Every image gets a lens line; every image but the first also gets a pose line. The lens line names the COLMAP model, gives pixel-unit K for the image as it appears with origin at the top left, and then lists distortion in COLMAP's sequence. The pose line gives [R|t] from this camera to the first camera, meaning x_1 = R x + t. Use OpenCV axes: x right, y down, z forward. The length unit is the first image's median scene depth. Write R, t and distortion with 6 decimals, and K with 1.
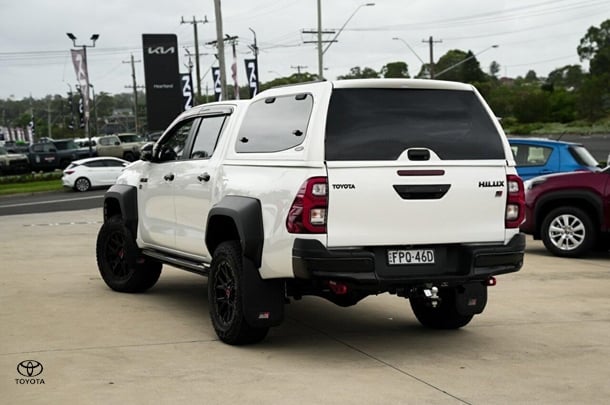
lens RADIAL K [[1080.8, 0, 303.2], [0, 1080.8, 203.0], [0, 0, 1]] dist [0.305696, 0.000000]
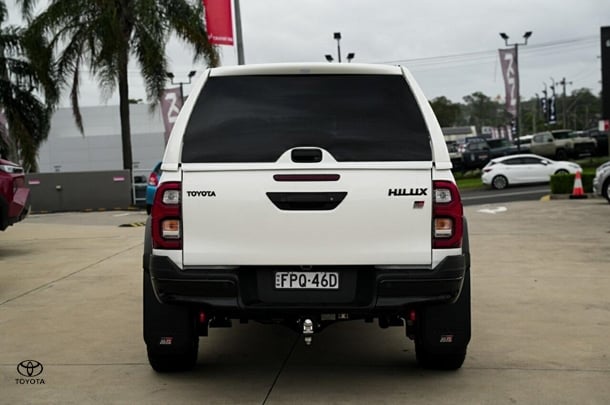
lens RADIAL K [[1080.8, 0, 300.3], [0, 1080.8, 203.4], [0, 0, 1]] dist [0.305696, 0.000000]
pose [[0.916449, 0.013348, -0.399928, 0.423180], [-0.012177, 0.999911, 0.005468, -0.012827], [0.399965, -0.000142, 0.916530, 0.250539]]
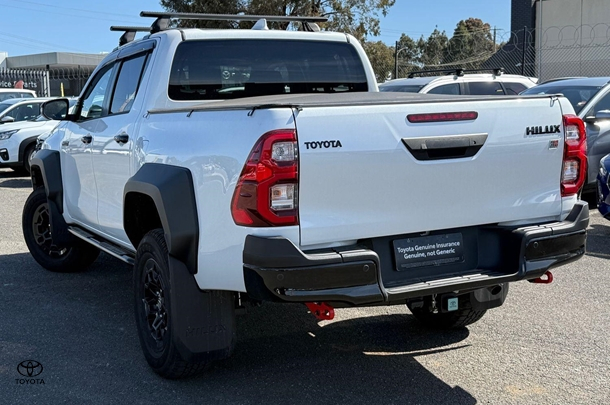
lens RADIAL K [[789.0, 0, 302.9], [0, 789.0, 203.9], [0, 0, 1]] dist [0.090659, 0.000000]
pose [[0.997455, -0.046779, 0.053808, 0.001034], [0.043114, 0.996797, 0.067361, -0.012051], [-0.056787, -0.064870, 0.996277, 0.538548]]
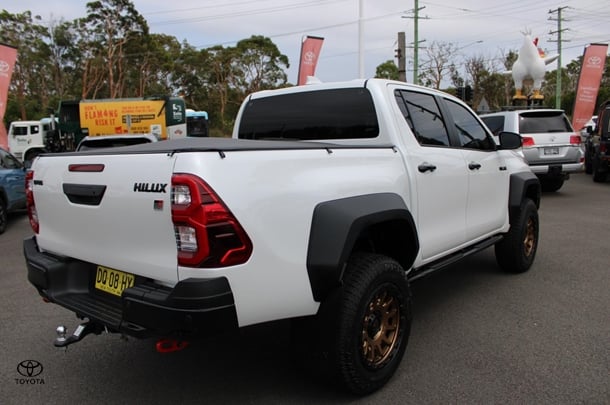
lens RADIAL K [[495.4, 0, 311.1], [0, 495.4, 202.8], [0, 0, 1]] dist [-0.100995, 0.007458]
pose [[0.467167, 0.079182, -0.880617, 0.459453], [-0.023798, 0.996747, 0.076999, -0.032699], [0.883849, -0.015014, 0.467531, 0.968087]]
